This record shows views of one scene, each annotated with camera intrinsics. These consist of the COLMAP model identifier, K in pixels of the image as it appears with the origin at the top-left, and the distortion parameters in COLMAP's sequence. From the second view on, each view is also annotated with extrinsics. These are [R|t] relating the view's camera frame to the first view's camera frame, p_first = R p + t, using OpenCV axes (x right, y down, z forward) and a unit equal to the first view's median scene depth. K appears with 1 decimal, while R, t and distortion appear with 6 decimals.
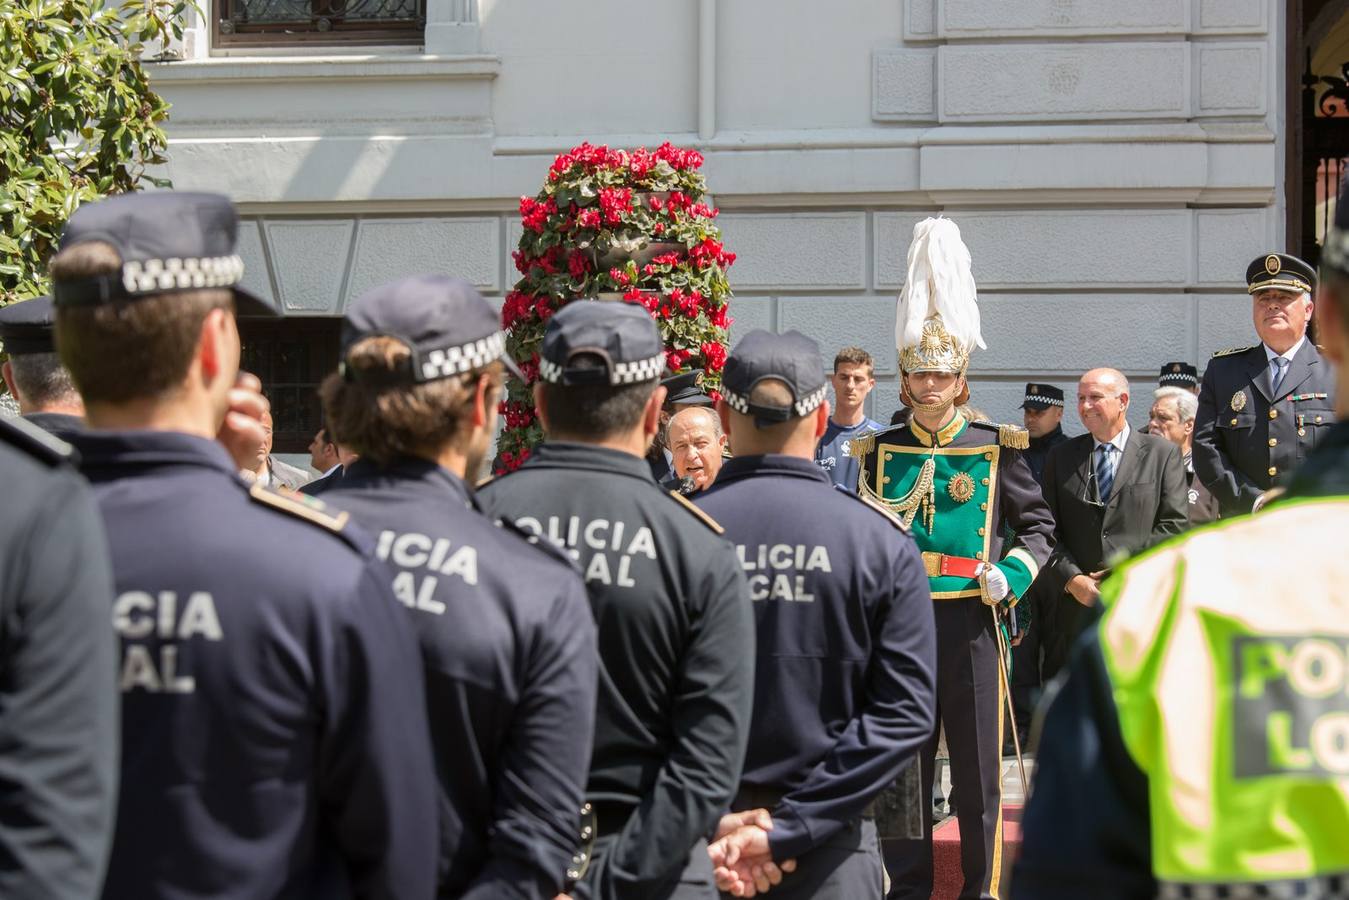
lens RADIAL K [[4055.4, 0, 674.3], [0, 4055.4, 450.9], [0, 0, 1]] dist [0.136217, 0.000000]
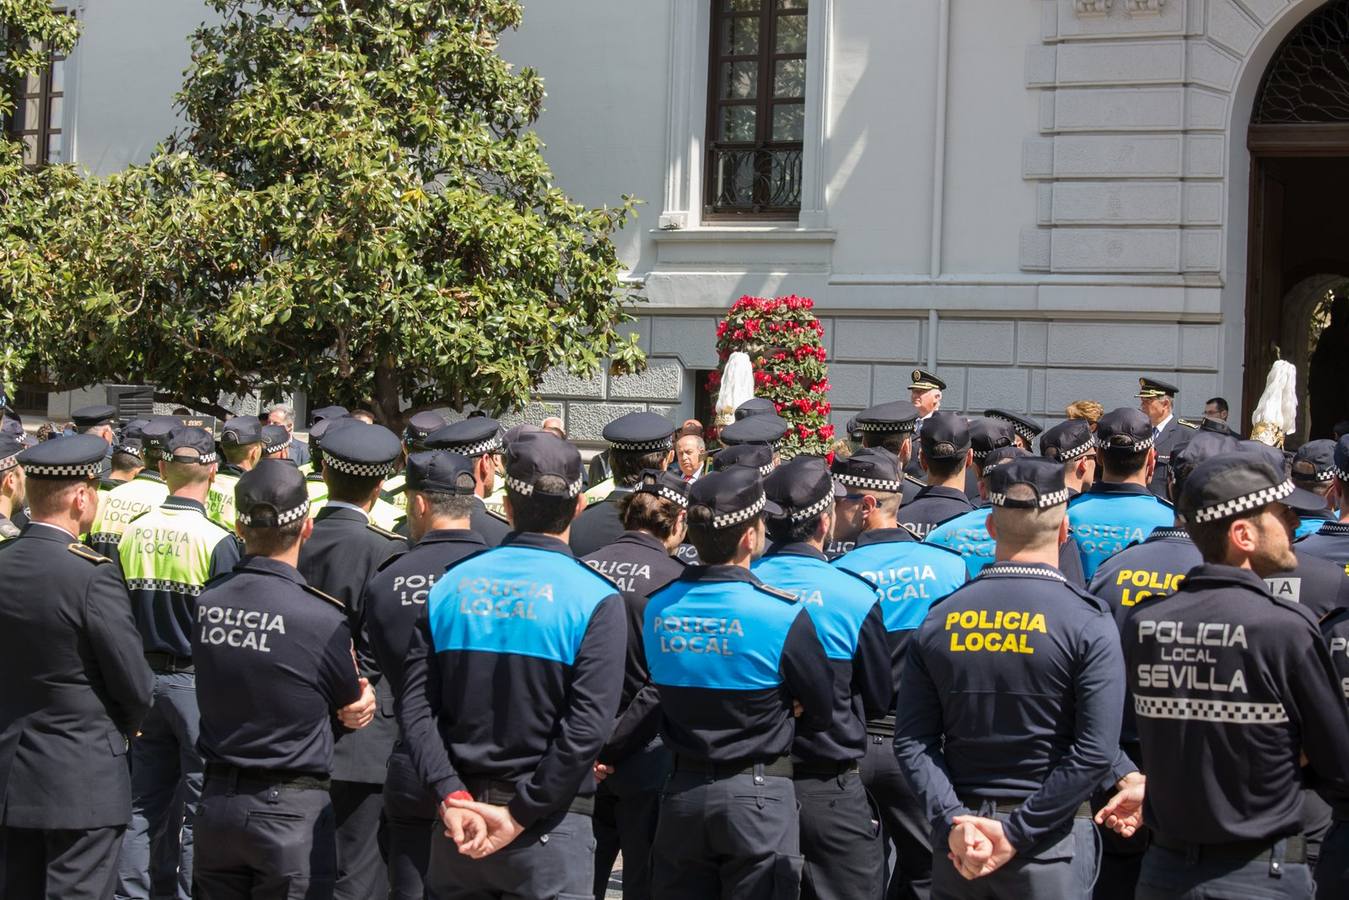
lens RADIAL K [[4055.4, 0, 674.6], [0, 4055.4, 449.4], [0, 0, 1]] dist [0.136217, 0.000000]
pose [[0.923688, 0.030425, -0.381935, 0.598695], [-0.026953, 0.999532, 0.014438, -0.024998], [0.382196, -0.003042, 0.924076, -0.705189]]
